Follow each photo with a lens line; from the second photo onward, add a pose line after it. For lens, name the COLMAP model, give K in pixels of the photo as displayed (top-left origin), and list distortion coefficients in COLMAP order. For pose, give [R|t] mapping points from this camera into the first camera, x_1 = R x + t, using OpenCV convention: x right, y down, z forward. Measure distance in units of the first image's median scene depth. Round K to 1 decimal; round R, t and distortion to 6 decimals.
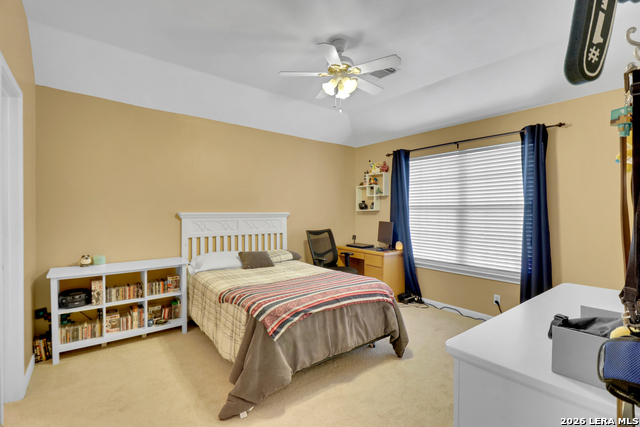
lens RADIAL K [[300.0, 0, 319.1], [0, 300.0, 214.2], [0, 0, 1]] dist [0.001976, 0.000098]
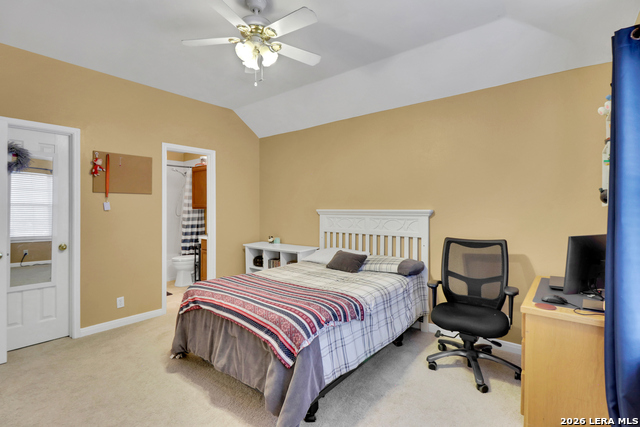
lens RADIAL K [[300.0, 0, 319.1], [0, 300.0, 209.9], [0, 0, 1]] dist [0.001976, 0.000098]
pose [[0.202573, 0.001488, -0.979266, 0.607832], [-0.008467, 0.999964, -0.000232, -0.003327], [0.979231, 0.008339, 0.202578, 0.675866]]
